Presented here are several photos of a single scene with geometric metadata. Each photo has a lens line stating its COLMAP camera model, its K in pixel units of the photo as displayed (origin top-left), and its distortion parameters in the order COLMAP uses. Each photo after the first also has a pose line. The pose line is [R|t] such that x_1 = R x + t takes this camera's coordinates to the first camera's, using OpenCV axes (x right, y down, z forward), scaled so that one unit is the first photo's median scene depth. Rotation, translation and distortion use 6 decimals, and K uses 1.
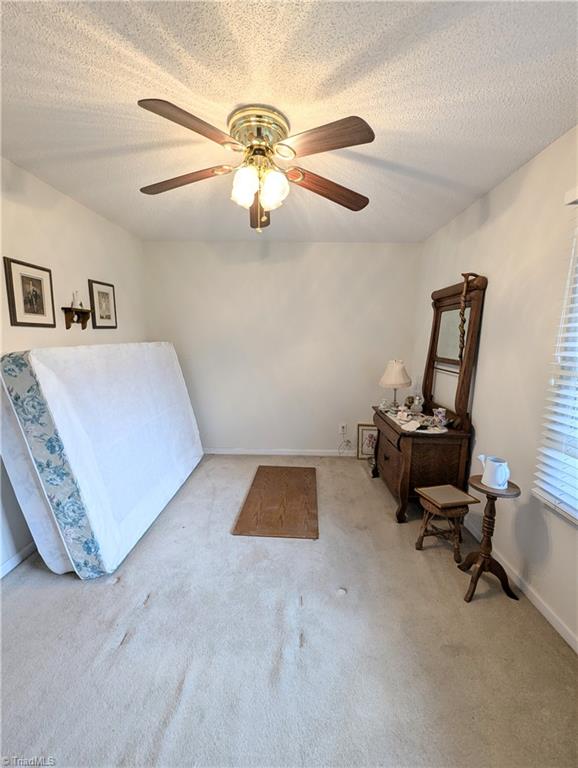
lens RADIAL K [[315.2, 0, 289.0], [0, 315.2, 384.0], [0, 0, 1]] dist [-0.000399, 0.000383]
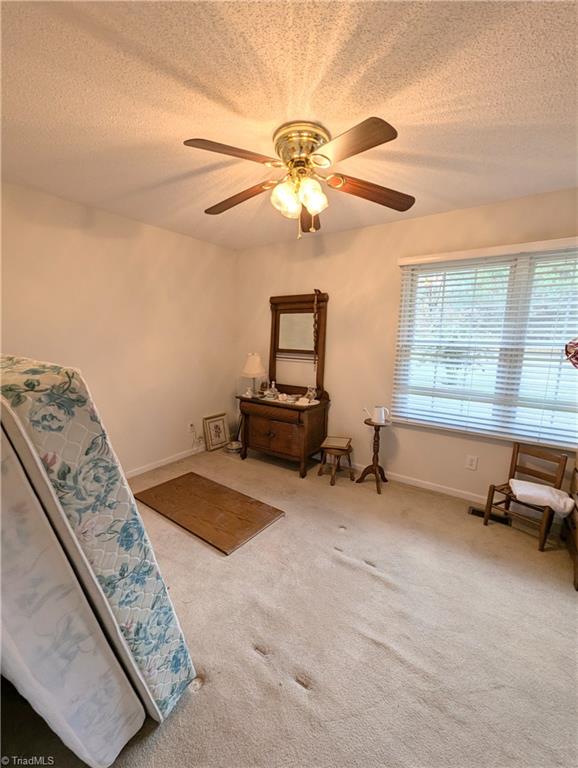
lens RADIAL K [[315.2, 0, 289.0], [0, 315.2, 384.0], [0, 0, 1]] dist [-0.000399, 0.000383]
pose [[0.559647, -0.138419, 0.817090, -0.987582], [0.118552, 0.989184, 0.086373, -0.085618], [-0.820208, 0.048529, 0.570004, 0.416115]]
